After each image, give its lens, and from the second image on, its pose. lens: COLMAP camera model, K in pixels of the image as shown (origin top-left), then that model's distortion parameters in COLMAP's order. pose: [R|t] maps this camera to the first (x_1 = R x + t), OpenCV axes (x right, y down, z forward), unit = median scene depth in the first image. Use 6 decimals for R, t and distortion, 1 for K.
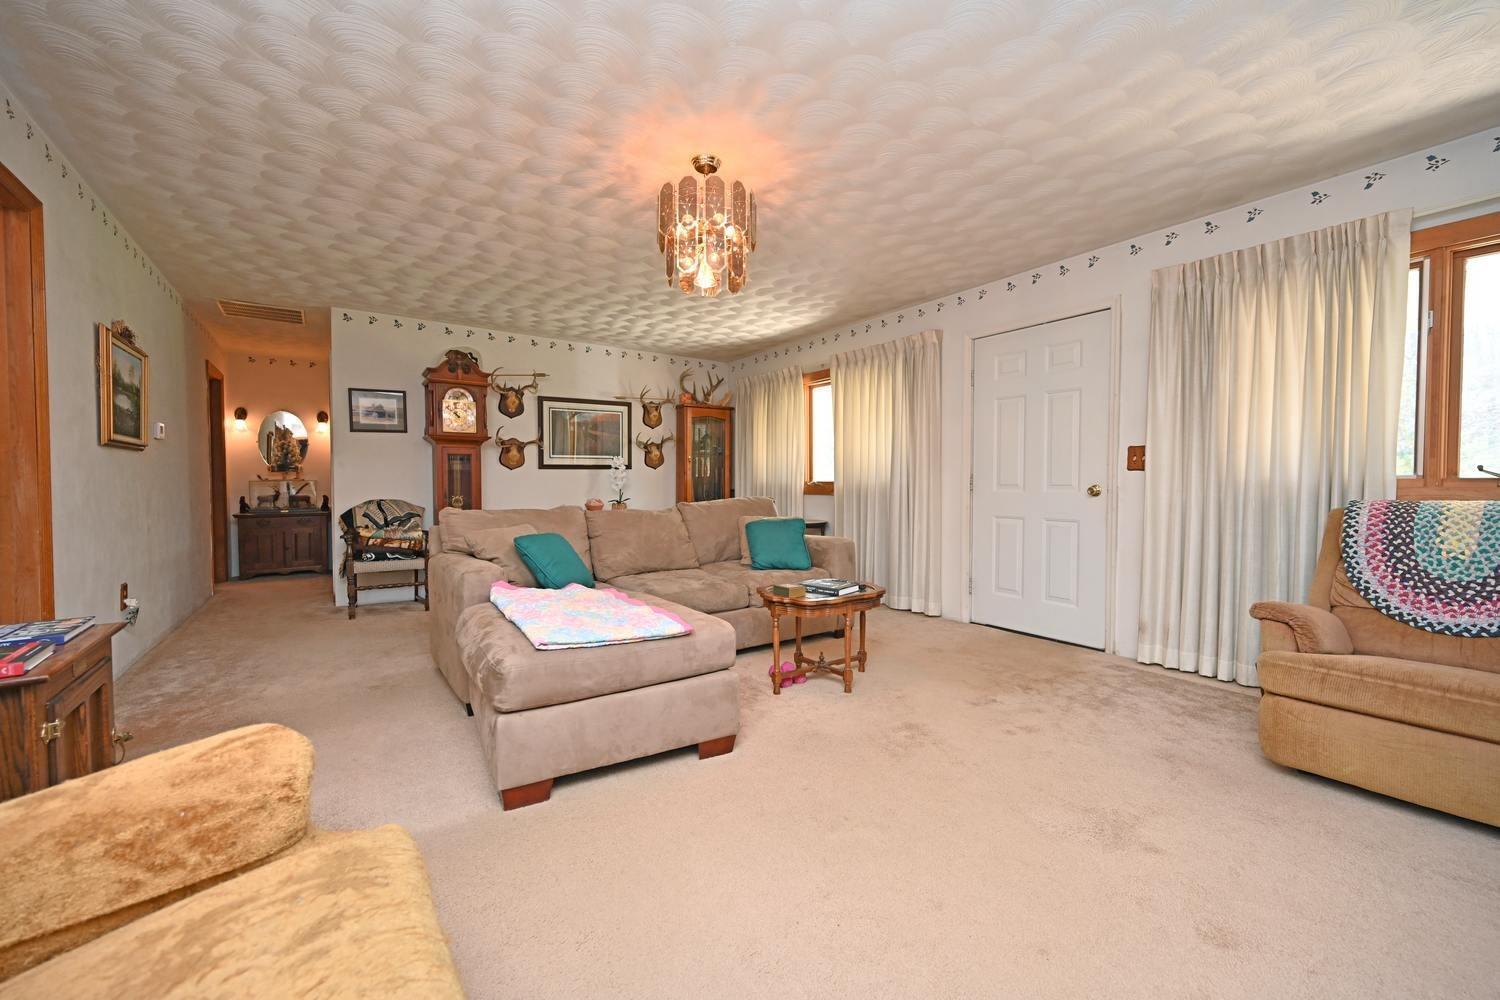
lens RADIAL K [[593.8, 0, 751.5], [0, 593.8, 494.1], [0, 0, 1]] dist [-0.001687, 0.000460]
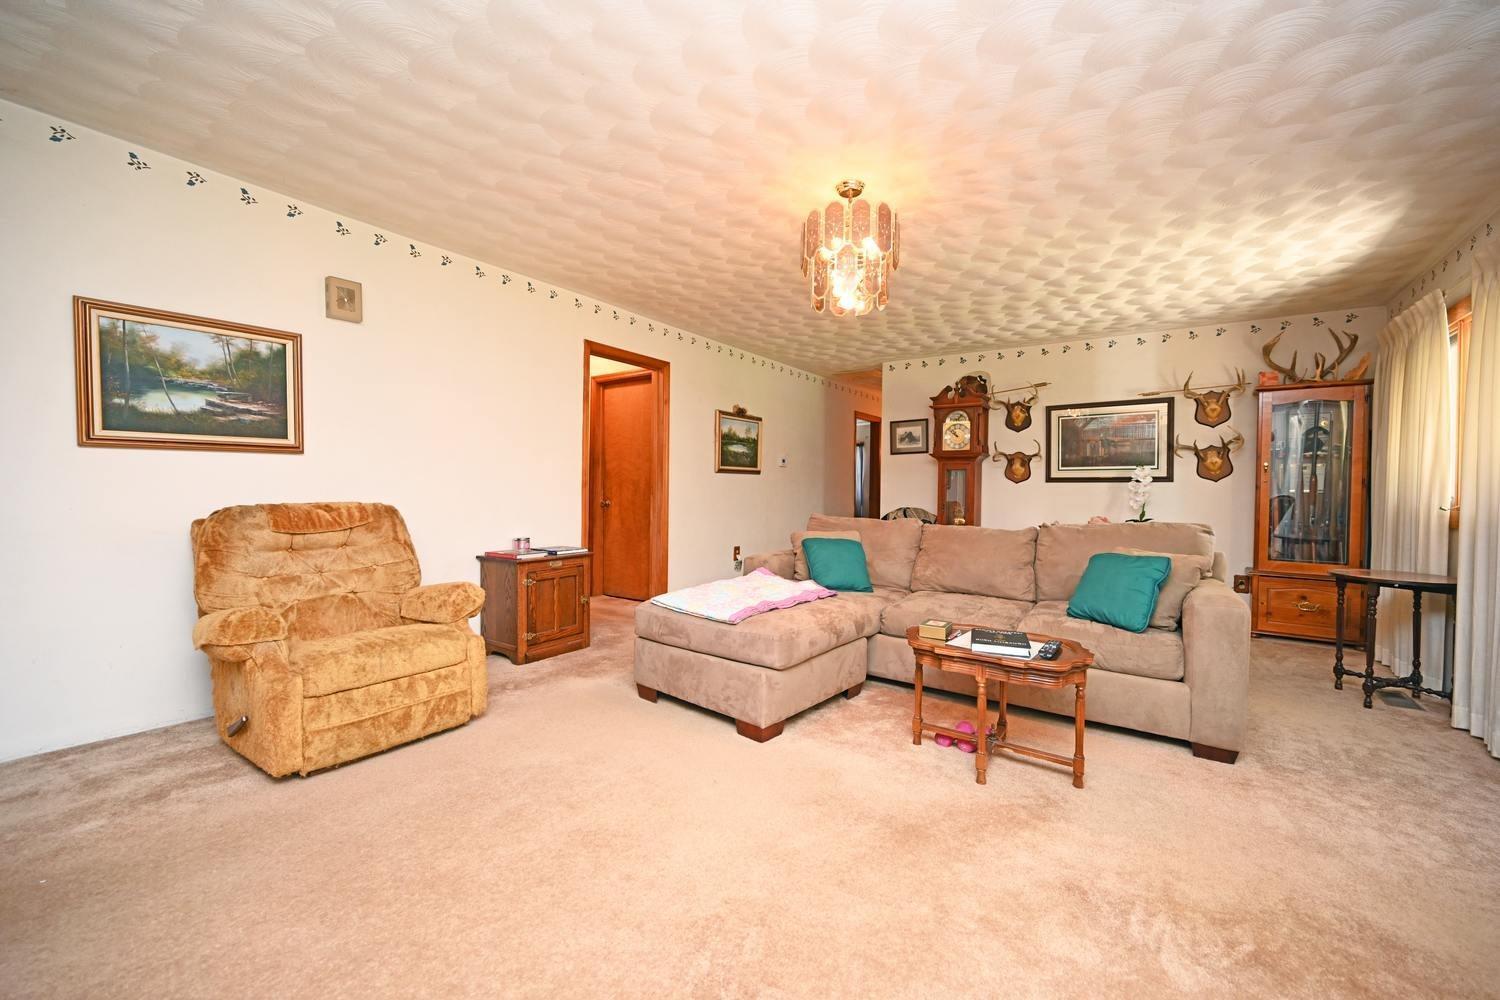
lens RADIAL K [[593.8, 0, 754.1], [0, 593.8, 500.4], [0, 0, 1]] dist [-0.001687, 0.000460]
pose [[0.327213, 0.025852, -0.944597, 0.430863], [-0.032439, 0.999344, 0.016113, -0.014858], [0.944394, 0.025369, 0.327837, 0.266526]]
